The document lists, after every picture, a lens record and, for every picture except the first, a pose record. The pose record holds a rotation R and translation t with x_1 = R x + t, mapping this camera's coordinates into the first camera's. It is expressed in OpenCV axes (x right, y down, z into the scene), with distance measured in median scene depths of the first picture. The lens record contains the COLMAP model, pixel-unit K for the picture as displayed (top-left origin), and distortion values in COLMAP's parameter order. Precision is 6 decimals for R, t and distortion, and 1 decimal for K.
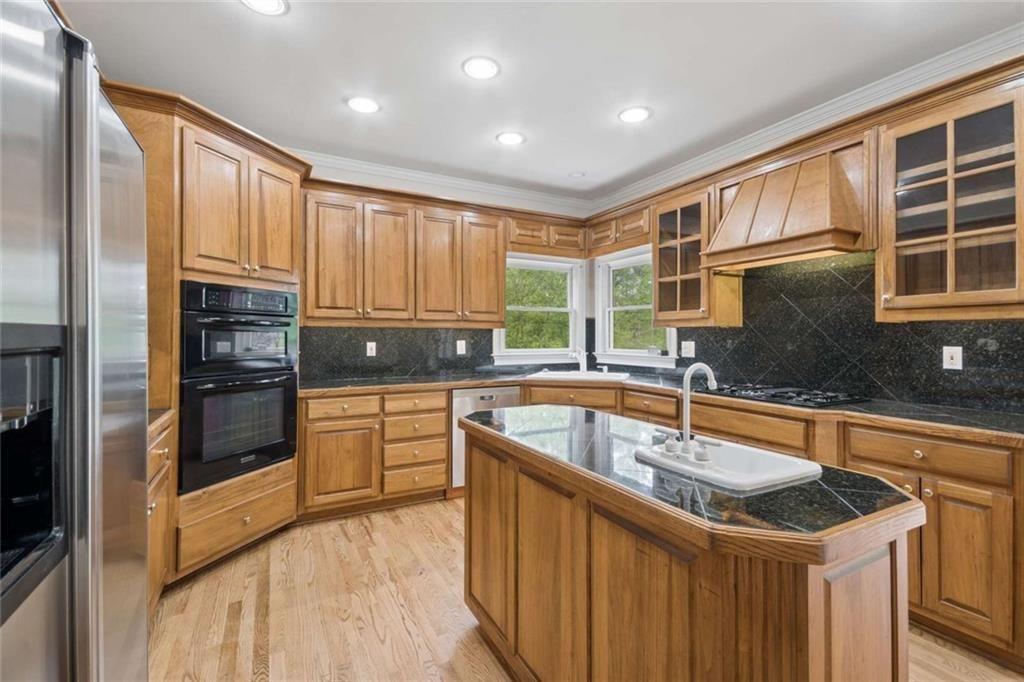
lens RADIAL K [[457.7, 0, 511.6], [0, 457.7, 337.8], [0, 0, 1]] dist [0.007708, -0.003433]
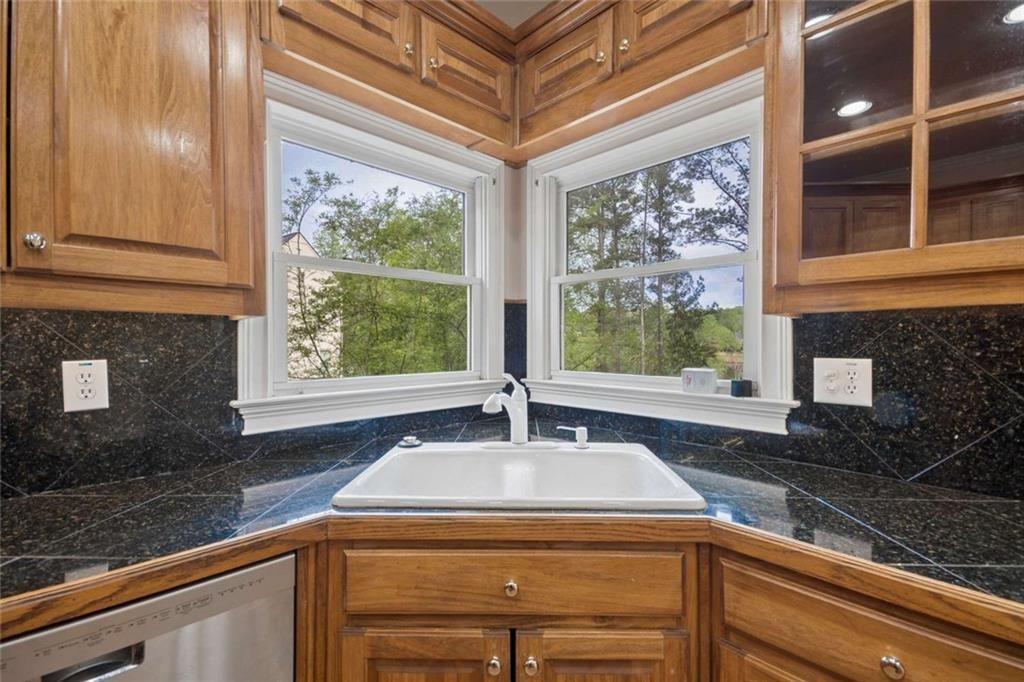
lens RADIAL K [[457.7, 0, 509.4], [0, 457.7, 342.6], [0, 0, 1]] dist [0.007708, -0.003433]
pose [[0.962765, -0.003108, 0.270323, 0.072478], [0.003679, 0.999992, -0.001605, -0.004104], [-0.270316, 0.002540, 0.962768, 0.877508]]
